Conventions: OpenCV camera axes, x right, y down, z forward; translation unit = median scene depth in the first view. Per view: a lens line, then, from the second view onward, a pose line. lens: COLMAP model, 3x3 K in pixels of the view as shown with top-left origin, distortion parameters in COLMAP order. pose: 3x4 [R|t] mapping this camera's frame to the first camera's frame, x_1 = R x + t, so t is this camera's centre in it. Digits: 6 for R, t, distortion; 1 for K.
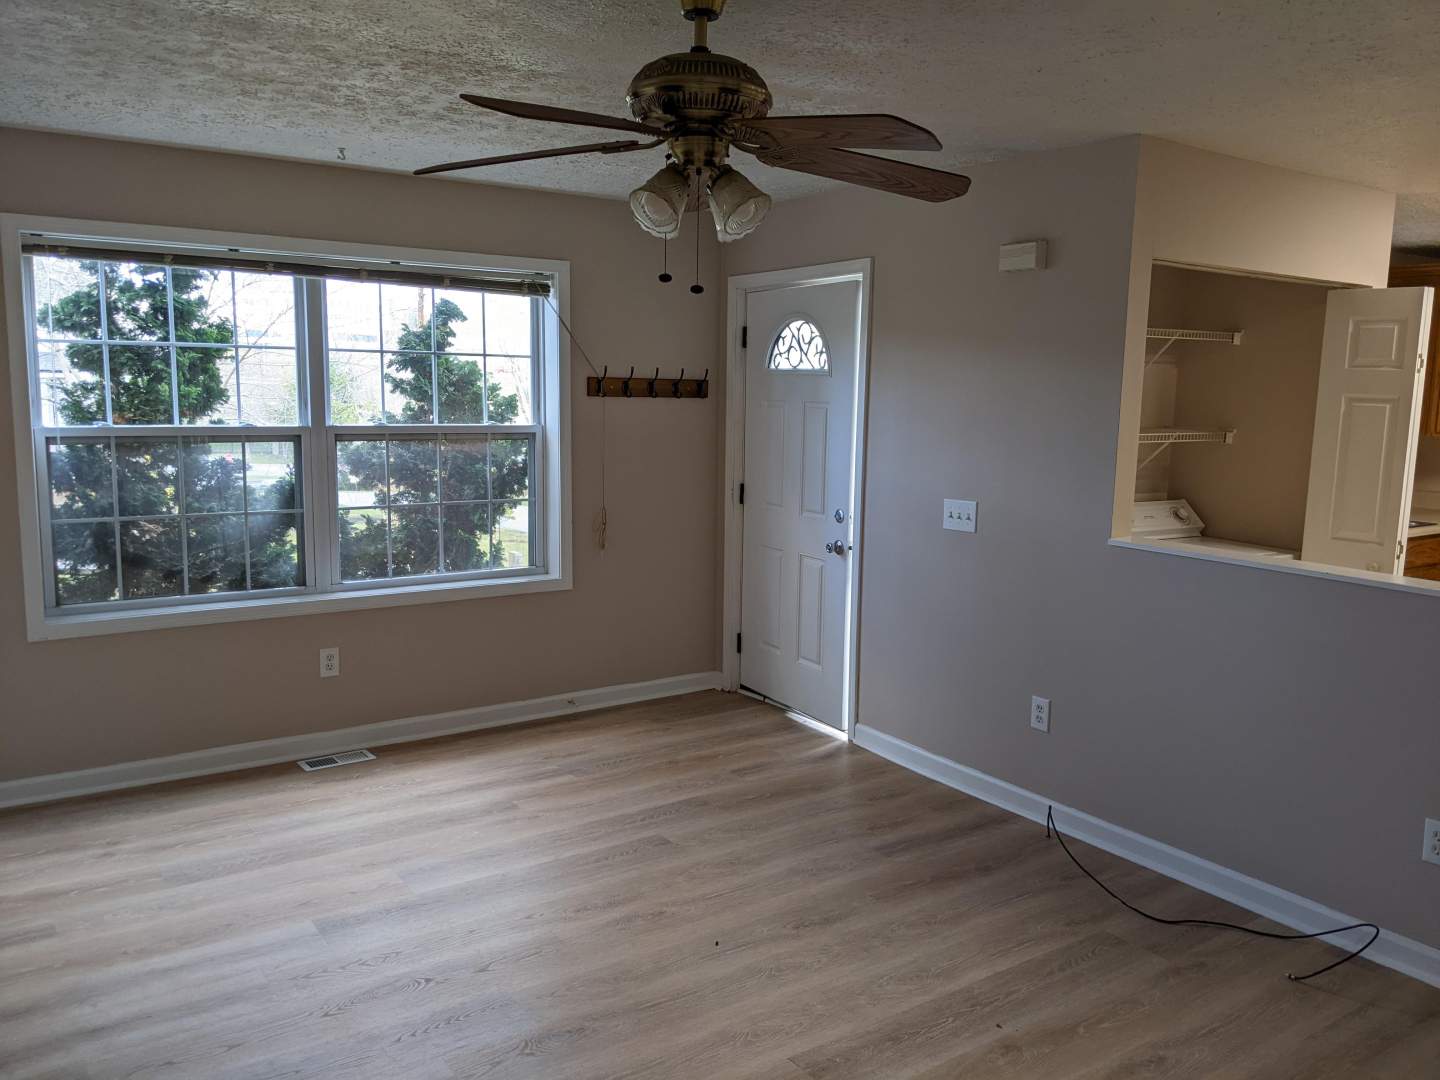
lens RADIAL K [[1120.4, 0, 720.0], [0, 1120.4, 555.3], [0, 0, 1]] dist [0.056563, -0.129407]
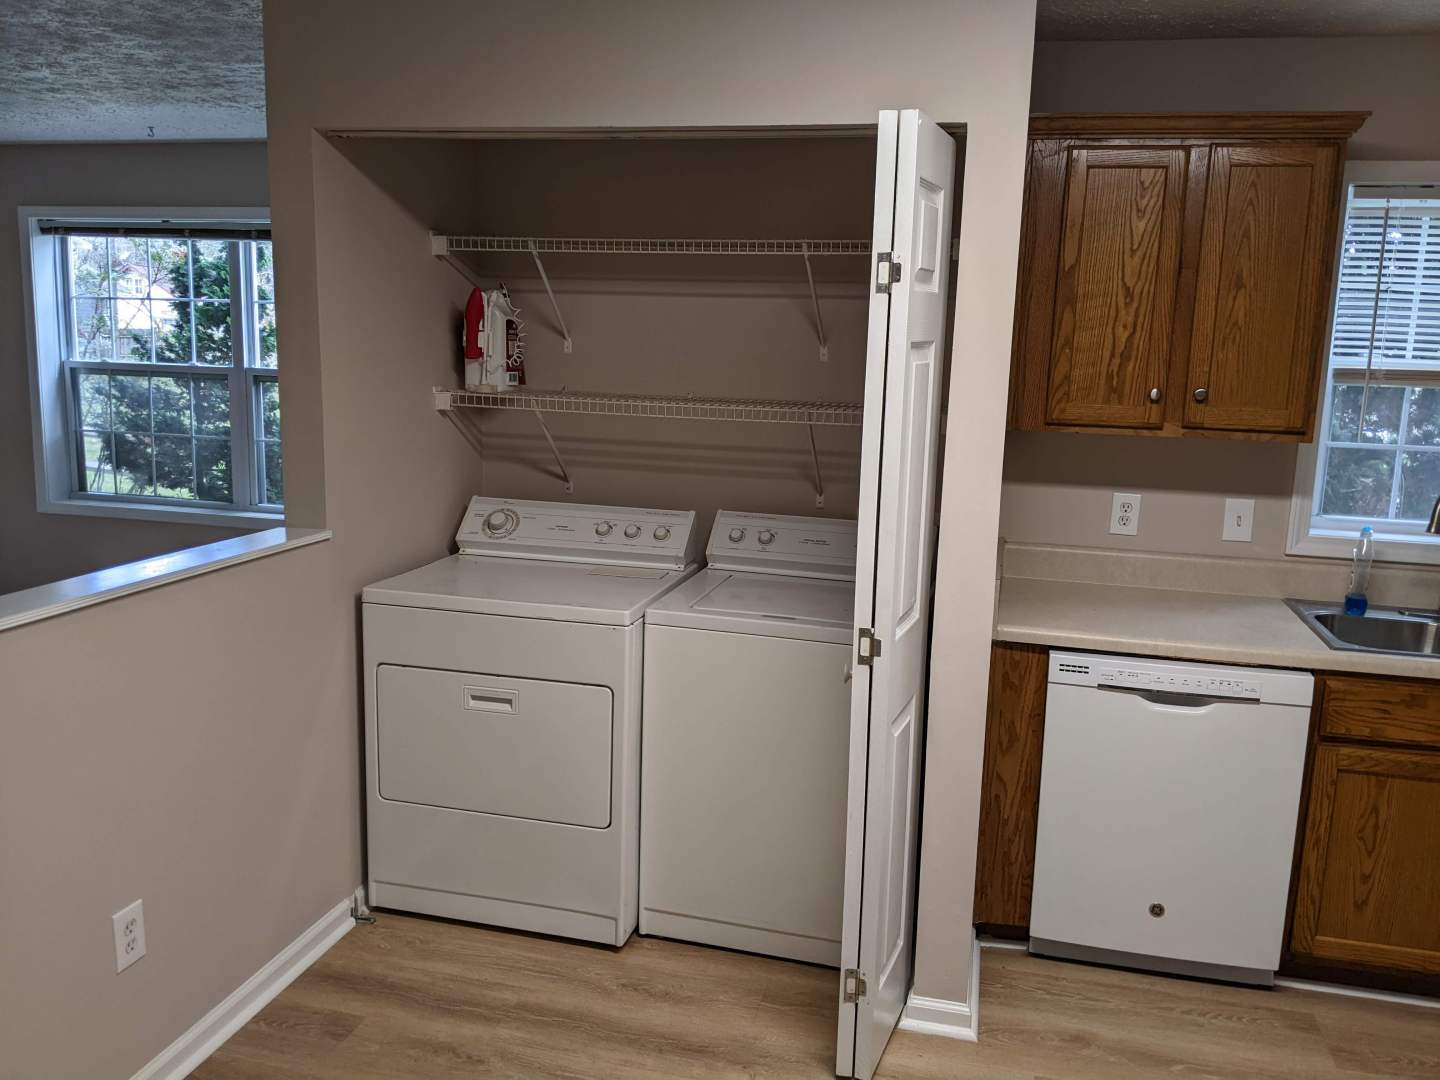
lens RADIAL K [[1130.8, 0, 736.0], [0, 1130.8, 535.1], [0, 0, 1]] dist [0.062045, -0.142244]
pose [[0.681021, 0.125279, -0.721467, 0.967826], [-0.133026, 0.990028, 0.046345, -0.074314], [0.720079, 0.064412, 0.690896, 0.634735]]
